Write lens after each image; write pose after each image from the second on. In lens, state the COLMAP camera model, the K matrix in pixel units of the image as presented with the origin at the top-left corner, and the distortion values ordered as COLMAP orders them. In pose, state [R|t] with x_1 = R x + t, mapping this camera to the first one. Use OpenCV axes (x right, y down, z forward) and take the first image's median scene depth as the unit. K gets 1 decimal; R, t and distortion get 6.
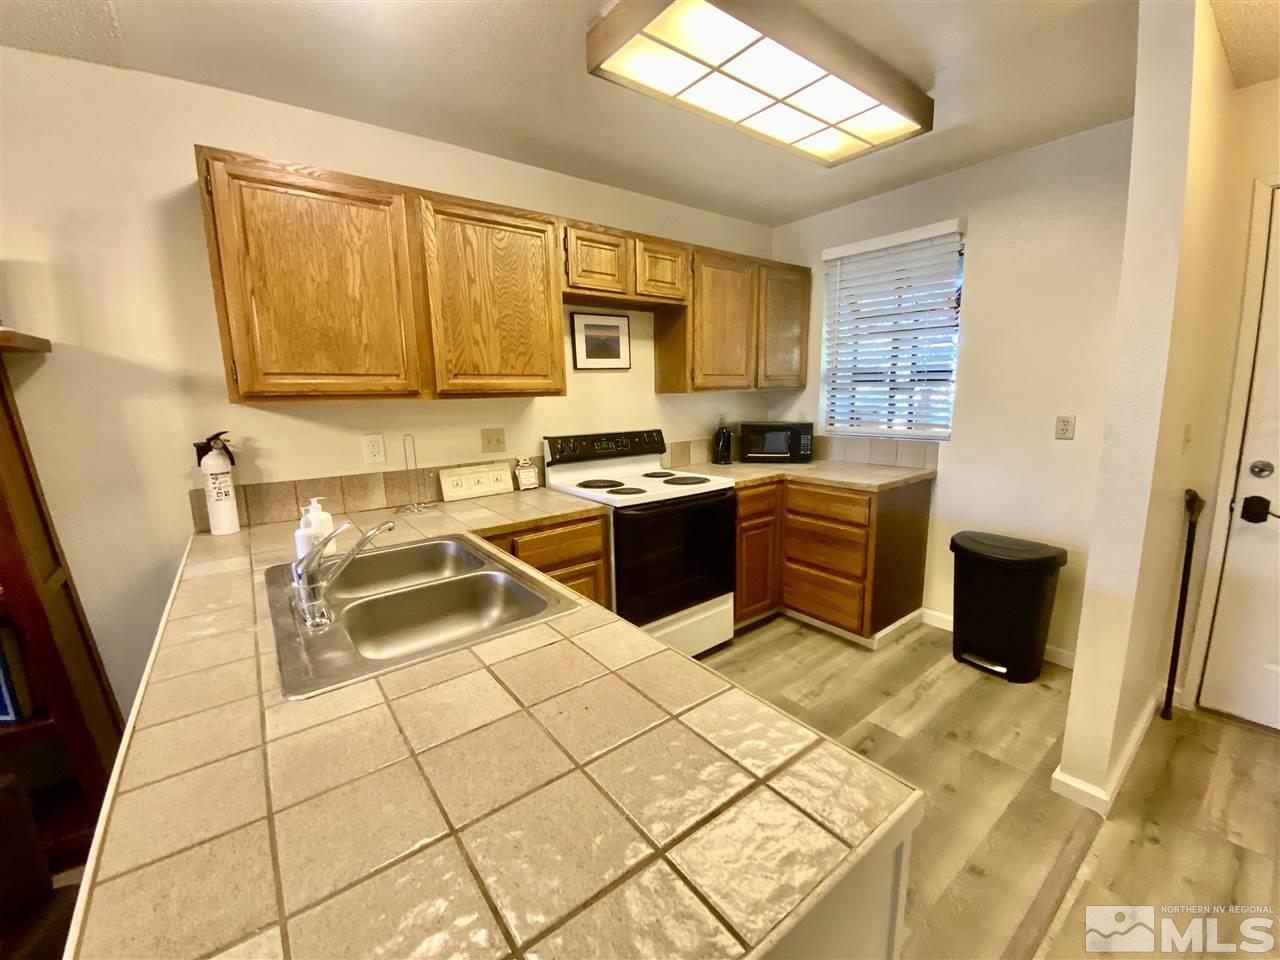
lens RADIAL K [[519.6, 0, 637.0], [0, 519.6, 481.7], [0, 0, 1]] dist [0.048657, -0.033987]
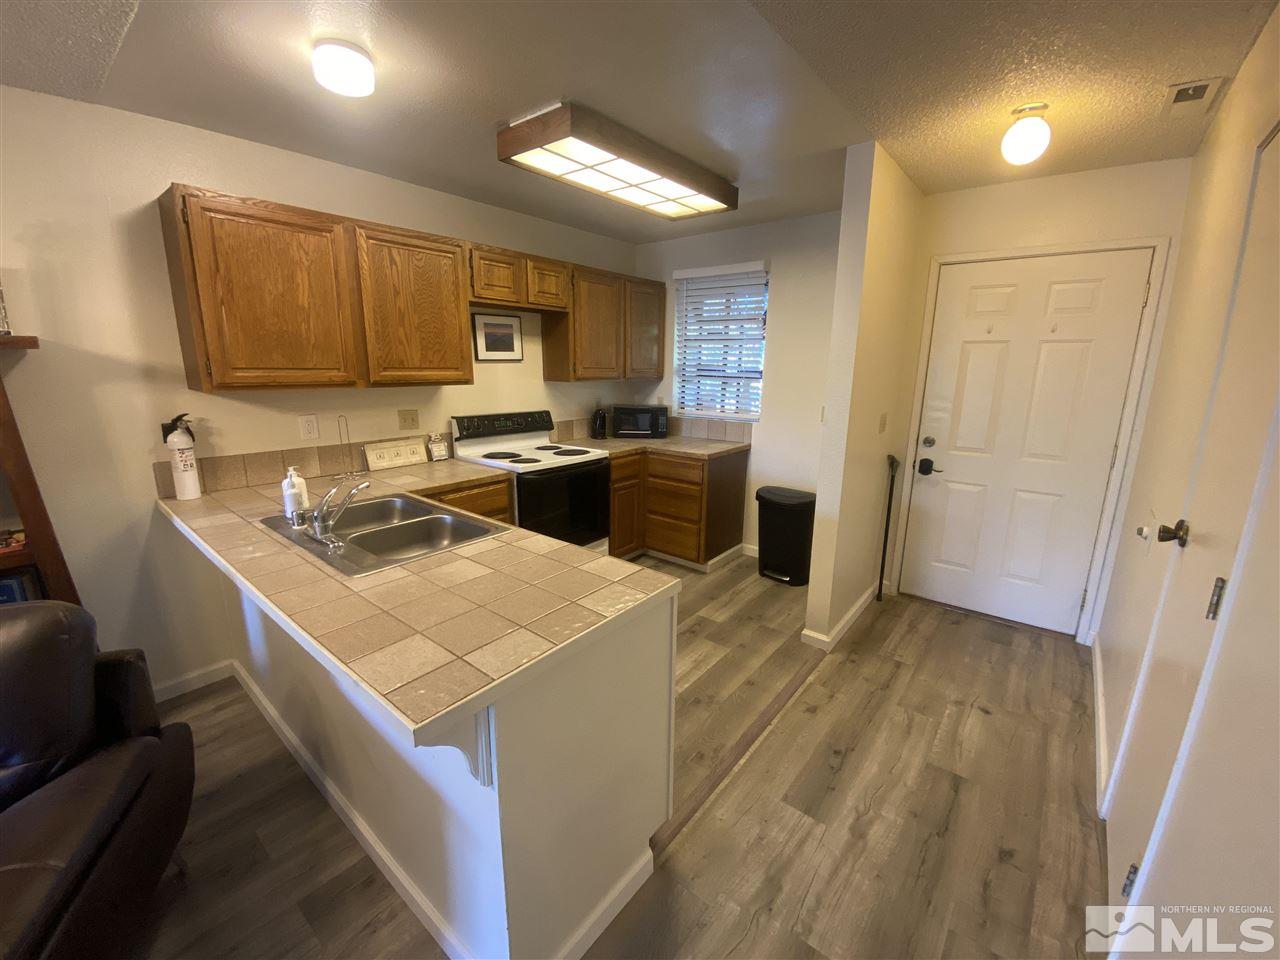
lens RADIAL K [[519.6, 0, 637.0], [0, 519.6, 481.7], [0, 0, 1]] dist [0.048657, -0.033987]
pose [[0.972790, -0.020893, 0.230746, -0.053416], [0.008849, 0.998550, 0.053109, 0.004144], [-0.231521, -0.049622, 0.971563, -0.343110]]
